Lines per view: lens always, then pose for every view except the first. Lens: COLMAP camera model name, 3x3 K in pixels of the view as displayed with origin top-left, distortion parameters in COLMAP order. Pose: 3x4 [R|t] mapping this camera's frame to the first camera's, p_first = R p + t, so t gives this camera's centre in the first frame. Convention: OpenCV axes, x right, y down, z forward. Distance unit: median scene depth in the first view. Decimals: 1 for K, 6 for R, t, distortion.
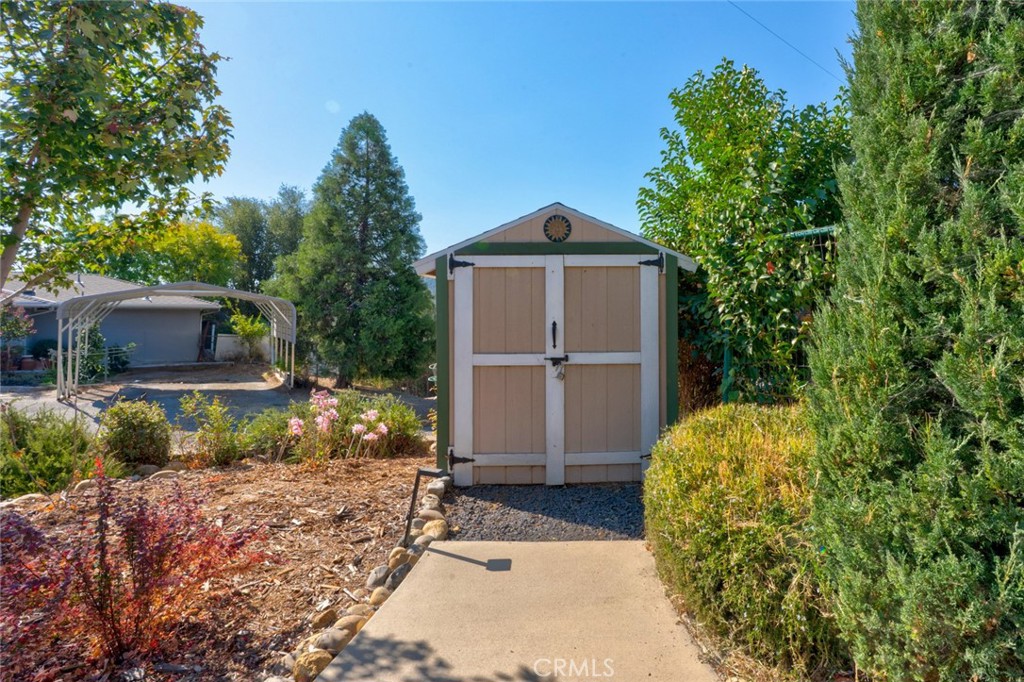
lens RADIAL K [[476.3, 0, 516.9], [0, 476.3, 333.7], [0, 0, 1]] dist [0.000057, 0.000021]
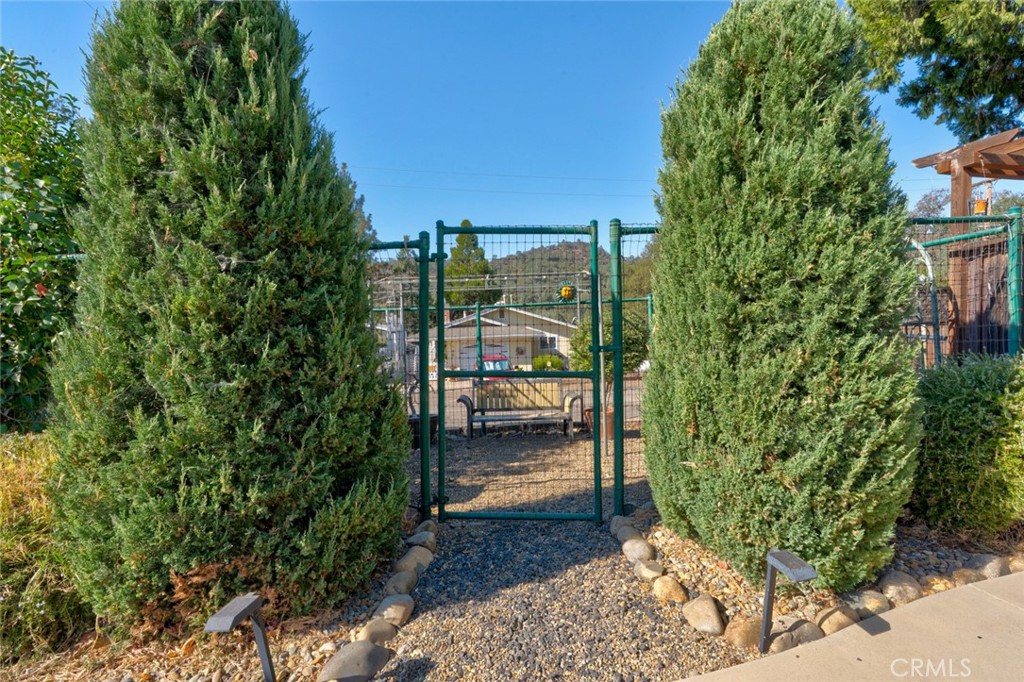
lens RADIAL K [[476.3, 0, 516.9], [0, 476.3, 333.7], [0, 0, 1]] dist [0.000057, 0.000021]
pose [[0.365306, -0.033106, 0.930299, -0.013072], [0.067966, 0.997649, 0.008814, 0.006768], [-0.928403, 0.060008, 0.366697, -0.236227]]
